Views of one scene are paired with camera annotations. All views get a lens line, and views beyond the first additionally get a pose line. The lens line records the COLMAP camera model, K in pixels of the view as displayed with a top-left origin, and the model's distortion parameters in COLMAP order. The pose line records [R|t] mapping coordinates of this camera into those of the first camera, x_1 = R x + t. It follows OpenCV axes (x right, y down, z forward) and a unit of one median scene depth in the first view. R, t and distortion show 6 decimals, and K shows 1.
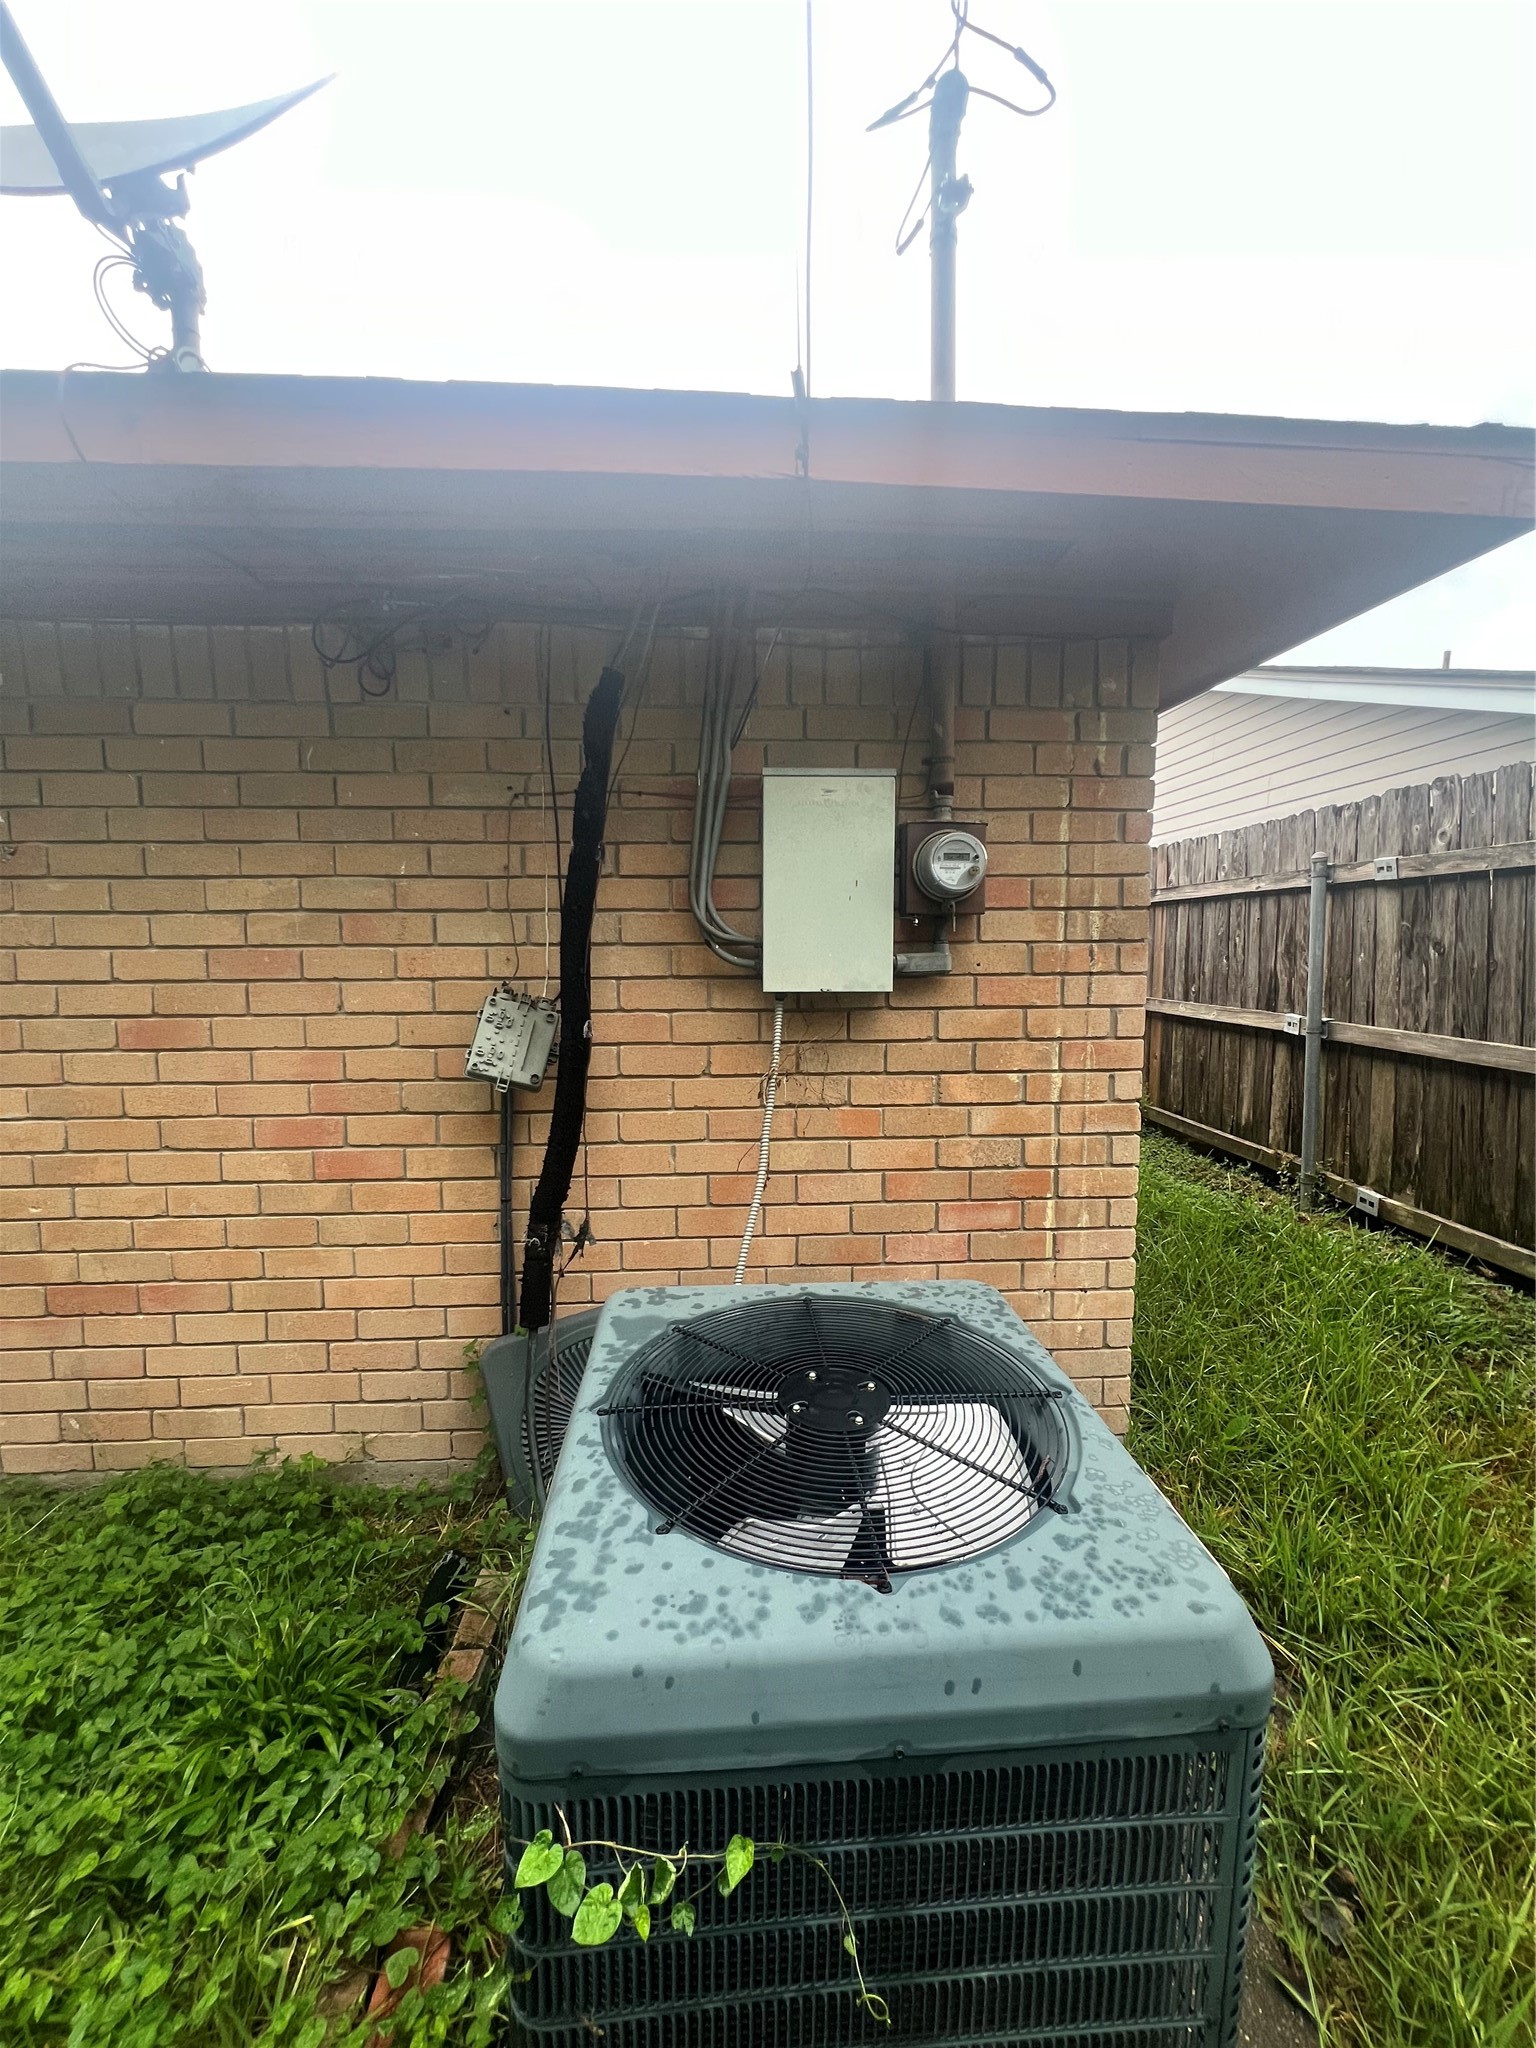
lens RADIAL K [[831.5, 0, 768.0], [0, 831.5, 1024.0], [0, 0, 1]] dist [-0.002082, -0.000231]
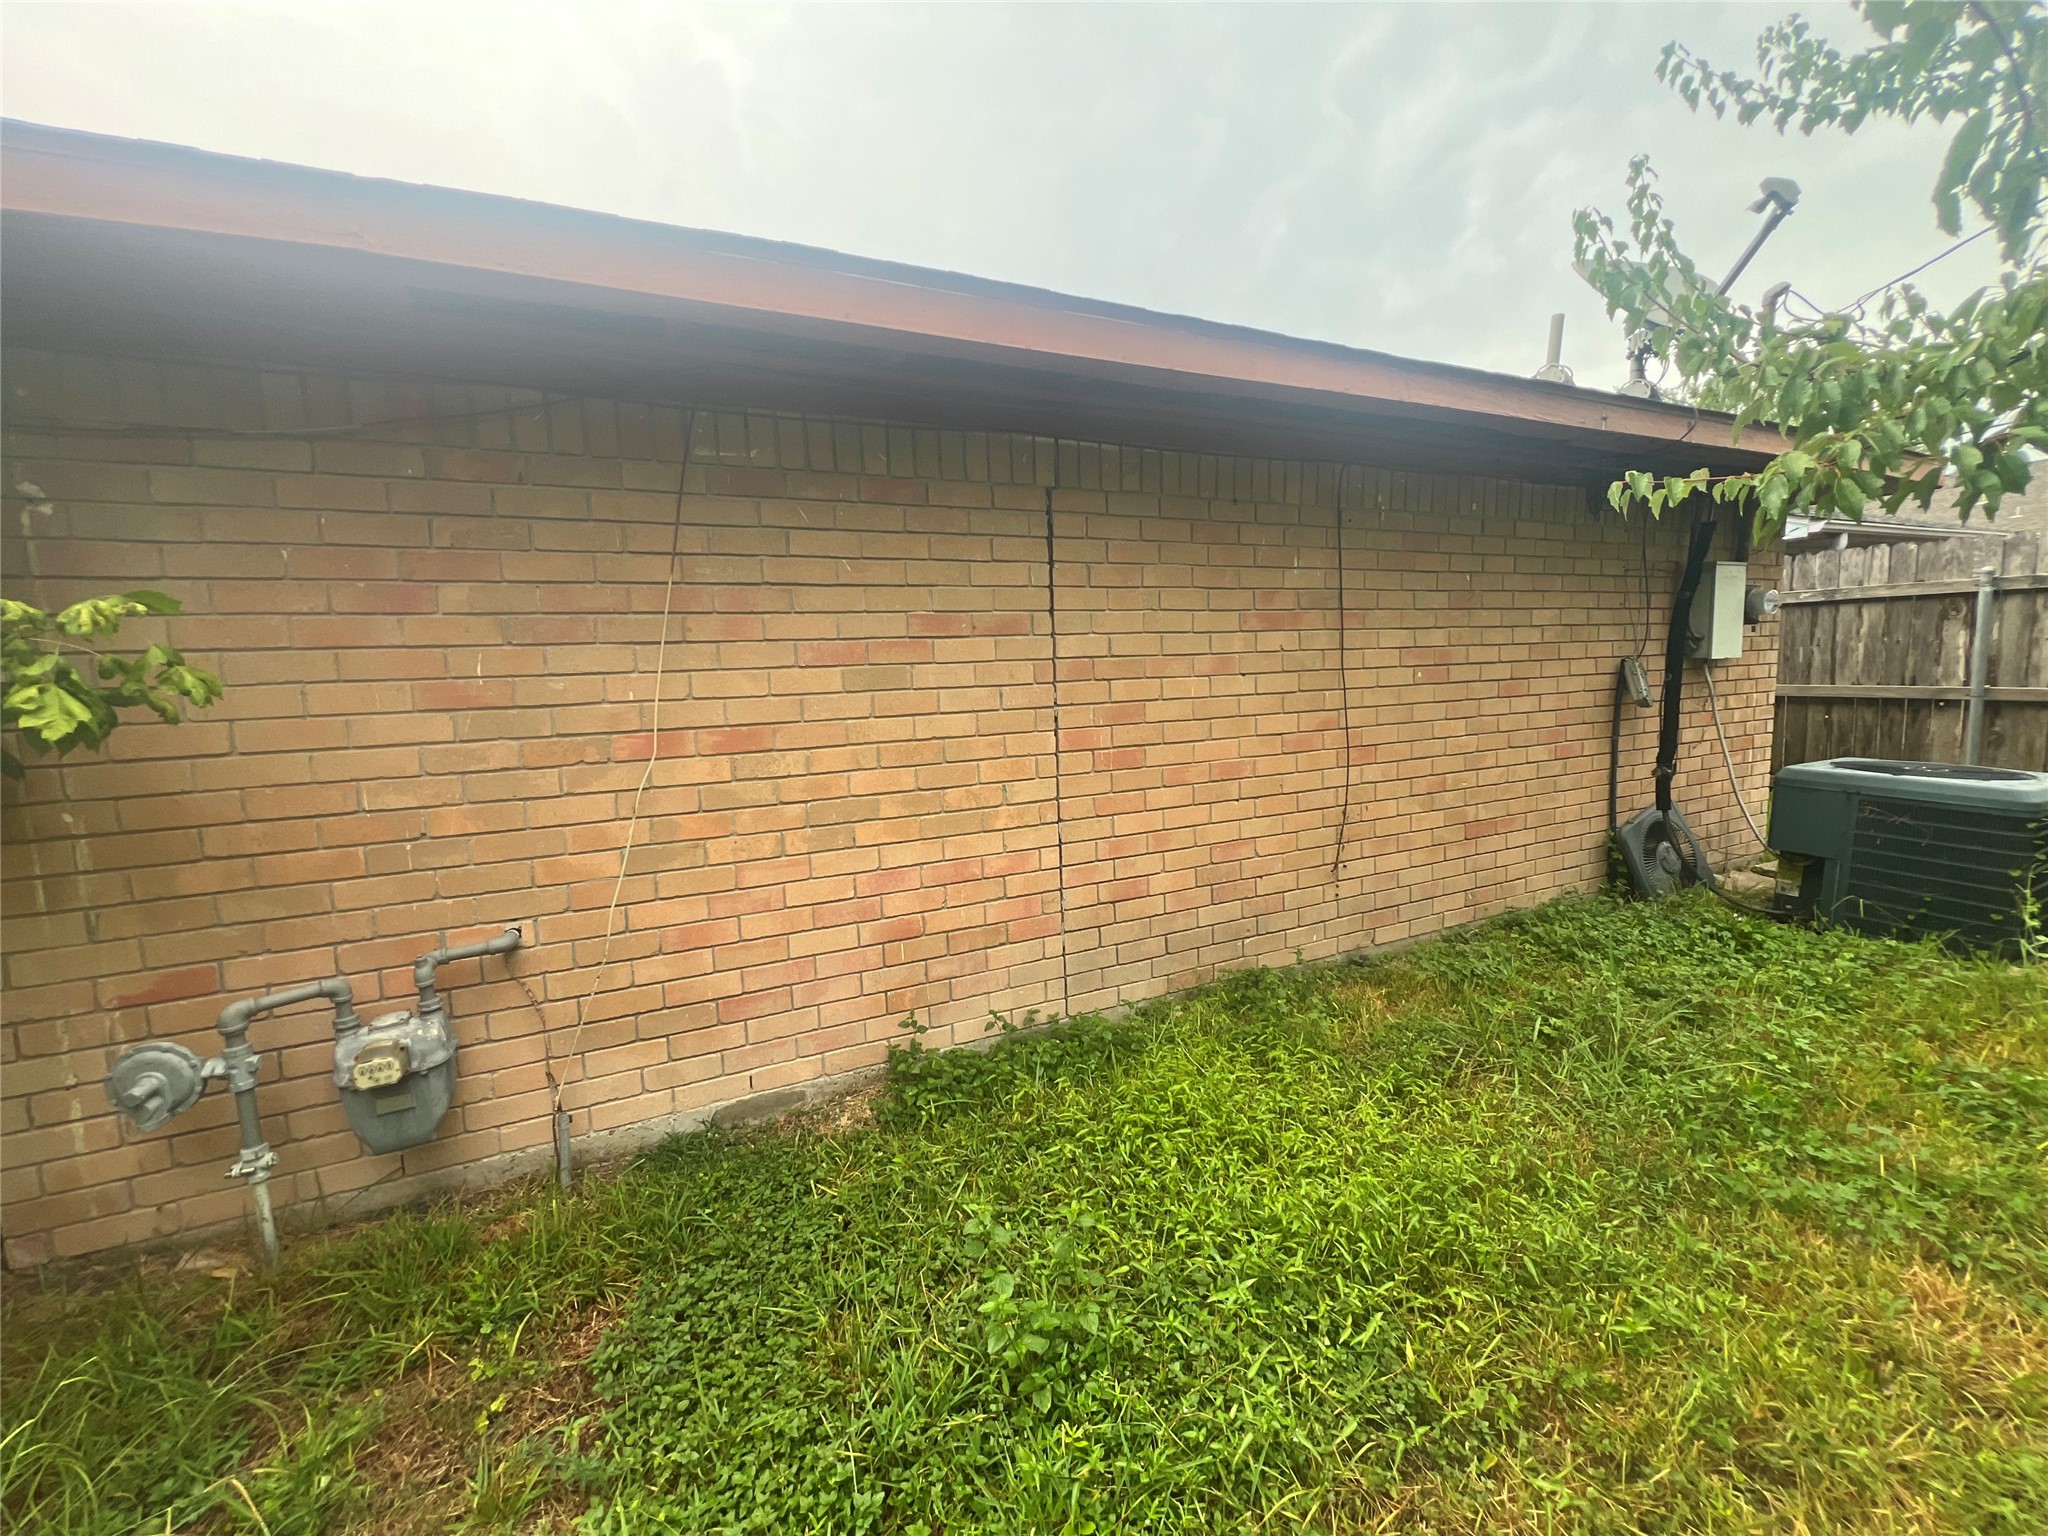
lens RADIAL K [[821.6, 0, 1024.0], [0, 821.6, 768.0], [0, 0, 1]] dist [-0.007295, -0.000143]
pose [[0.927033, -0.074265, 0.367553, -2.570798], [0.067327, 0.997228, 0.031682, 0.061331], [-0.368887, -0.004624, 0.929463, -0.387647]]
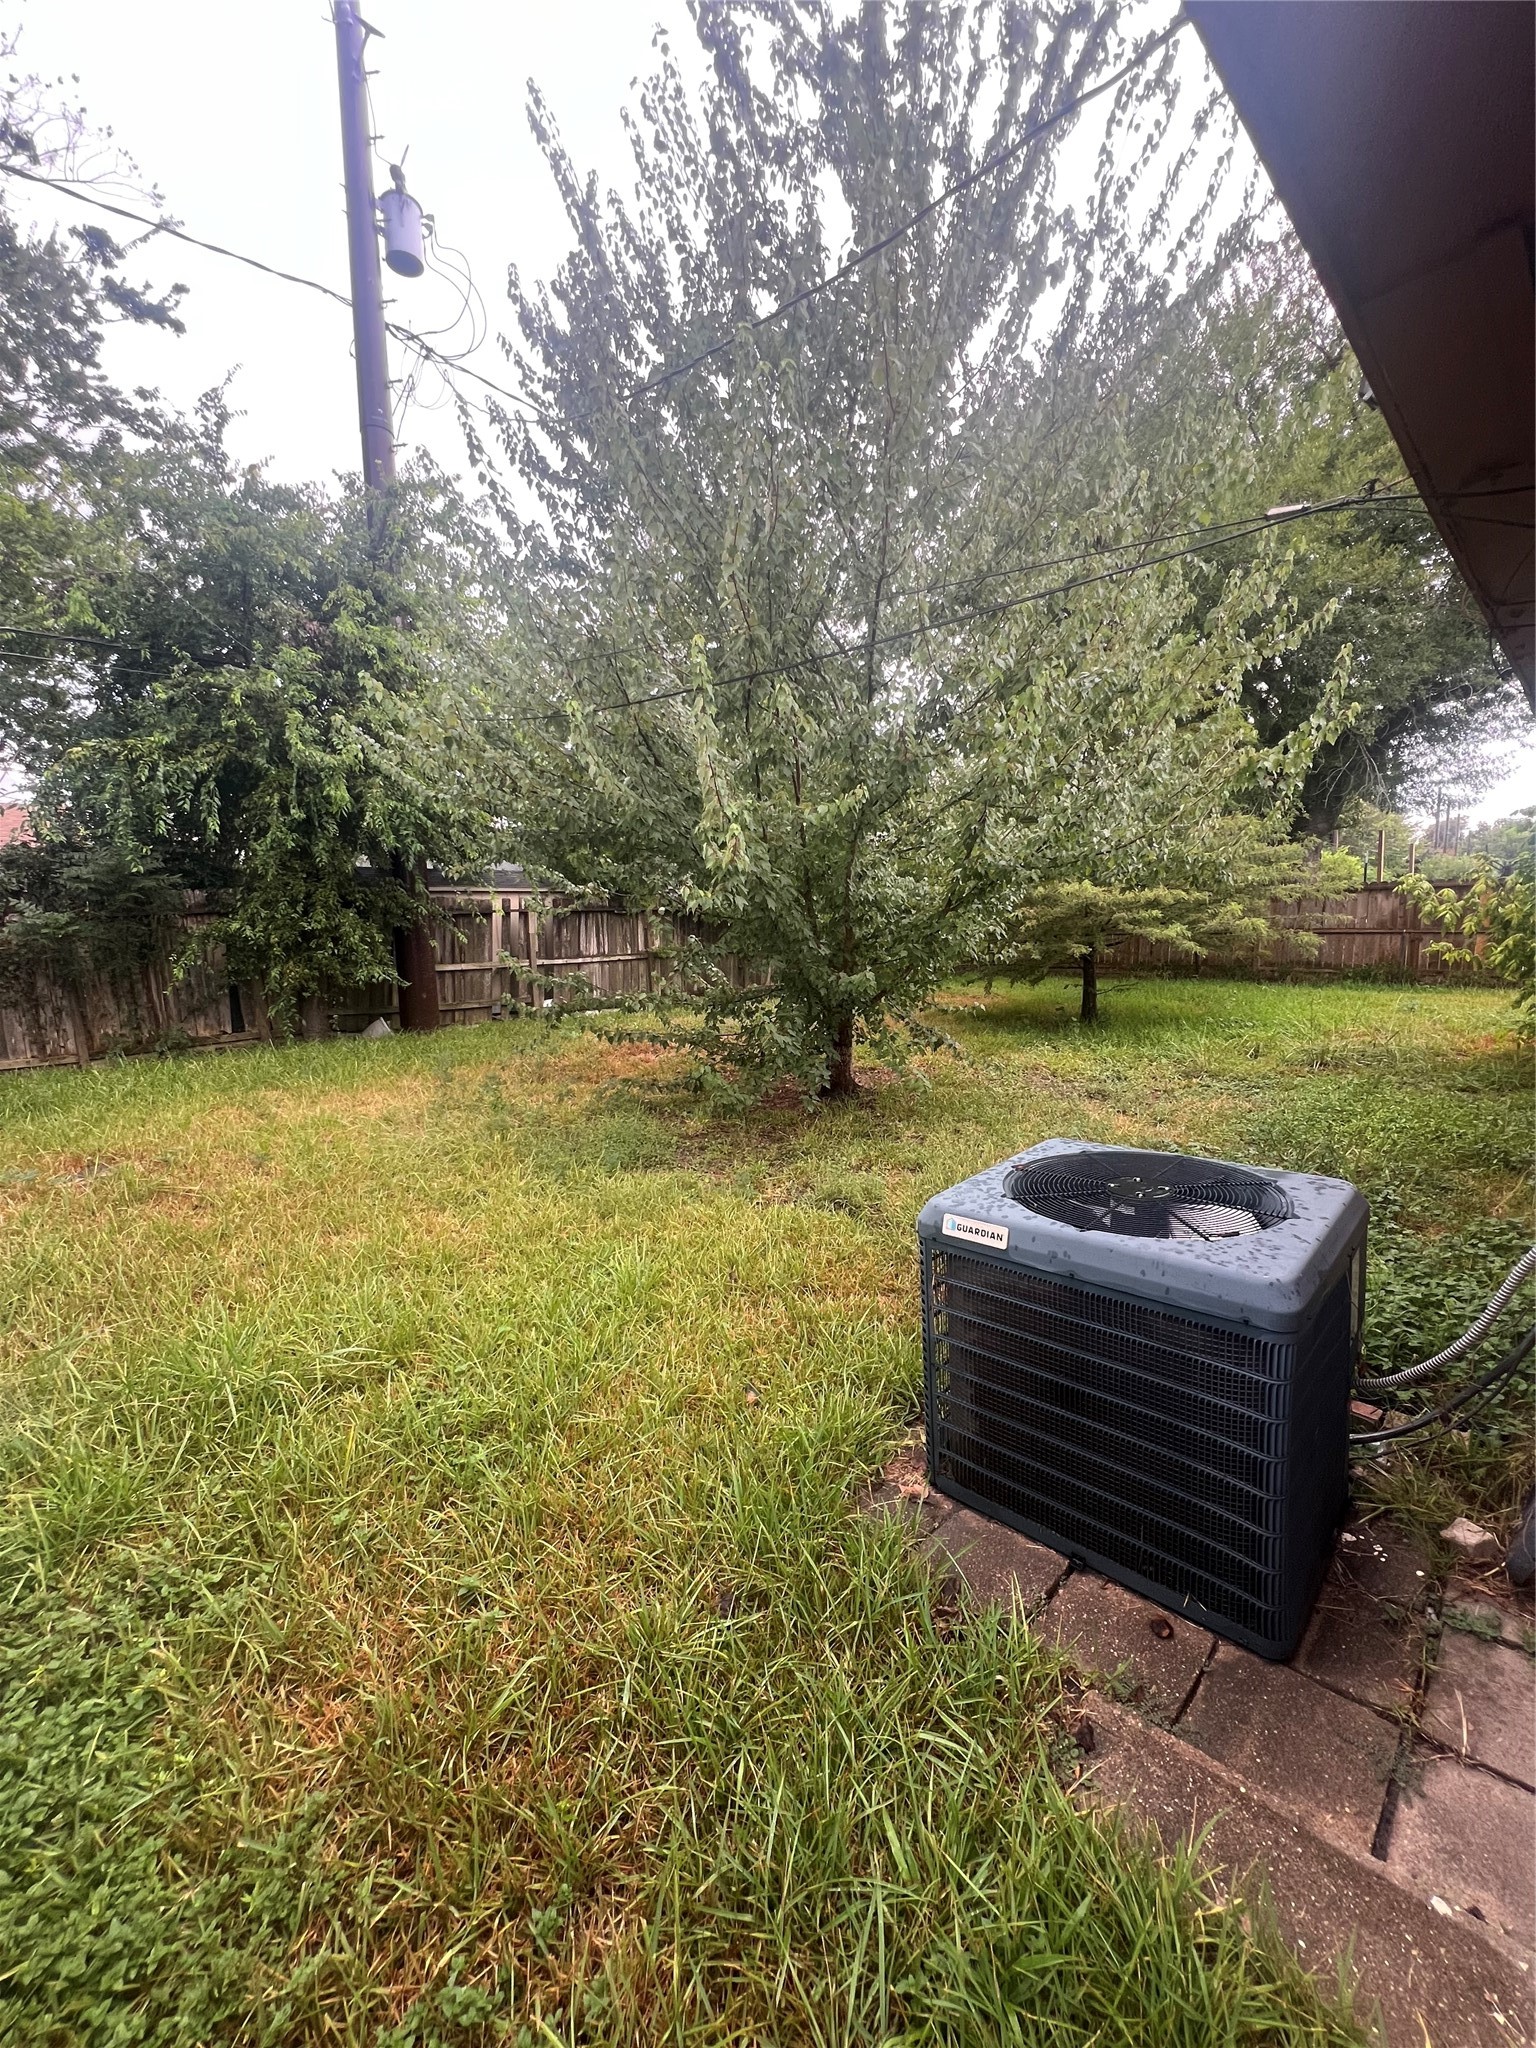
lens RADIAL K [[831.5, 0, 768.0], [0, 831.5, 1024.0], [0, 0, 1]] dist [-0.002082, -0.000231]
pose [[-0.756050, 0.110556, -0.645109, 1.050508], [-0.031618, 0.978311, 0.204715, -0.133496], [0.653750, 0.175172, -0.736156, 1.020871]]
